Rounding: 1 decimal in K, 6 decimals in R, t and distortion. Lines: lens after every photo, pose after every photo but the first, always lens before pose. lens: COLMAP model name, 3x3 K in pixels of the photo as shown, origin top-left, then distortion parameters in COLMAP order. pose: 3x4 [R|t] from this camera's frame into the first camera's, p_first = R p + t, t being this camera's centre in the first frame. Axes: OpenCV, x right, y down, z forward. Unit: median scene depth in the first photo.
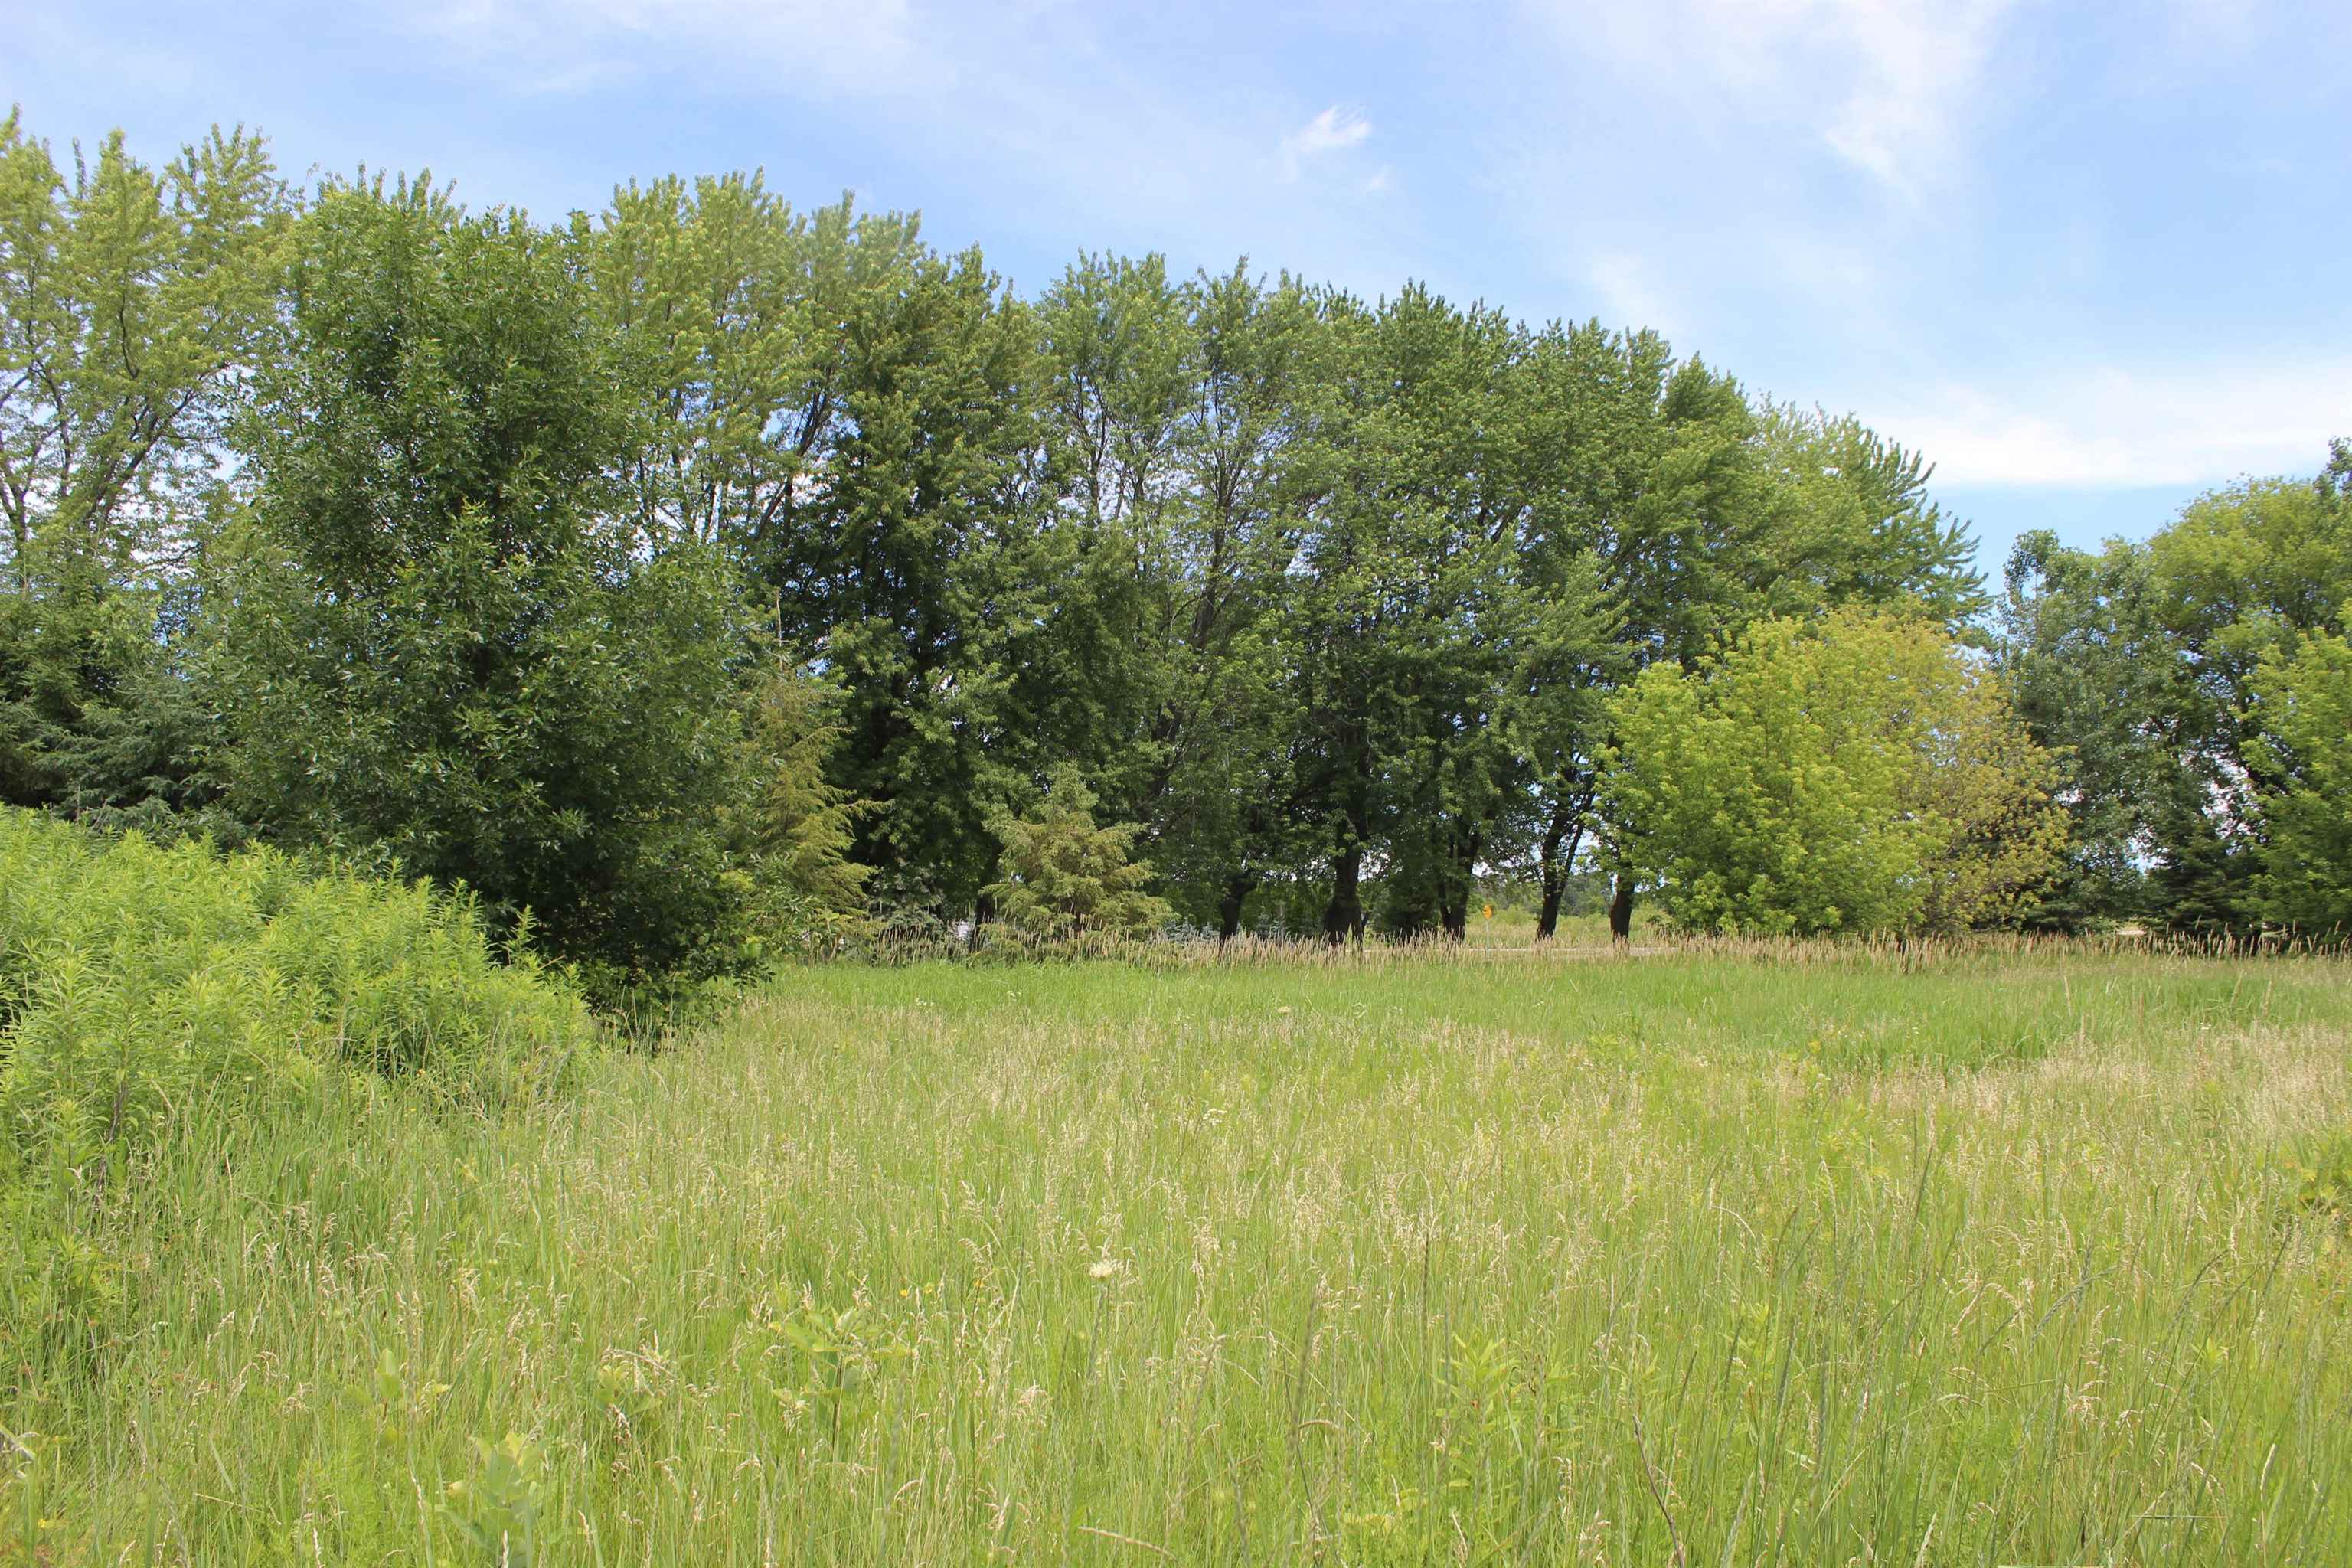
lens RADIAL K [[1923.3, 0, 1176.0], [0, 1923.3, 784.0], [0, 0, 1]] dist [-0.106241, 0.003495]
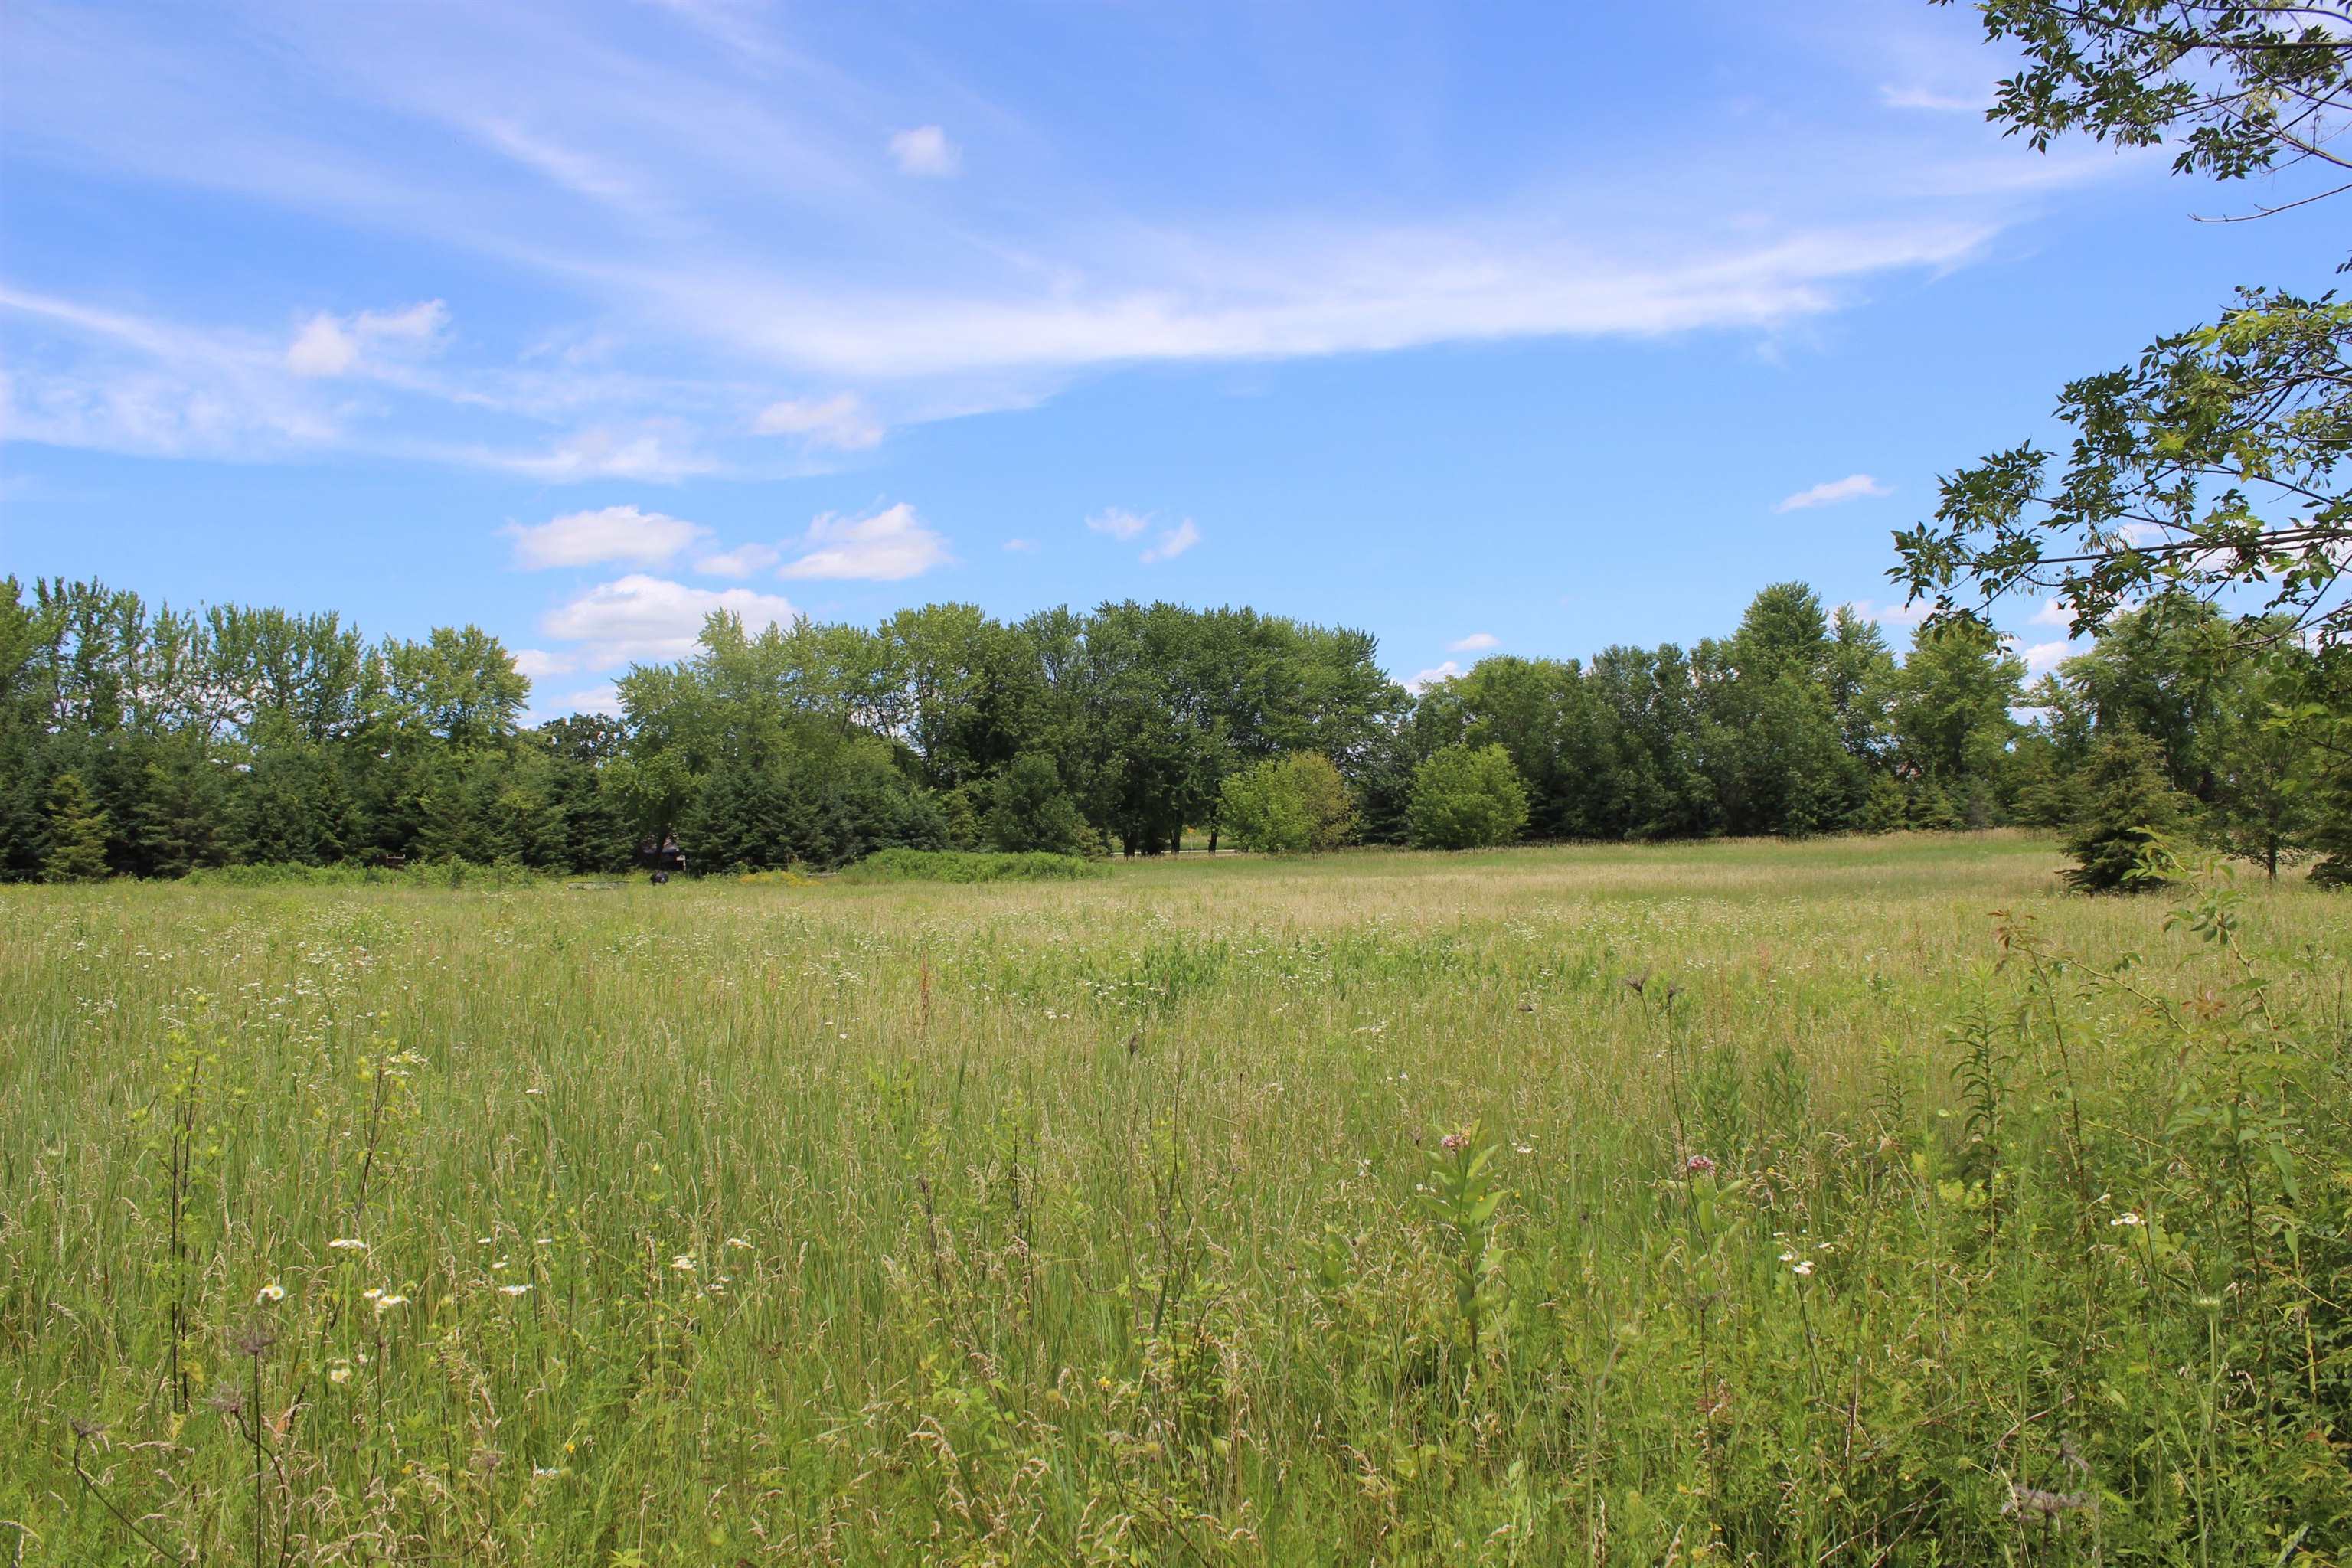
lens RADIAL K [[1923.3, 0, 1176.0], [0, 1923.3, 784.0], [0, 0, 1]] dist [-0.106241, 0.003495]
pose [[0.987702, -0.027260, 0.153951, -0.305850], [0.020116, 0.998656, 0.047769, -0.165897], [-0.155047, -0.044084, 0.986923, -1.895315]]
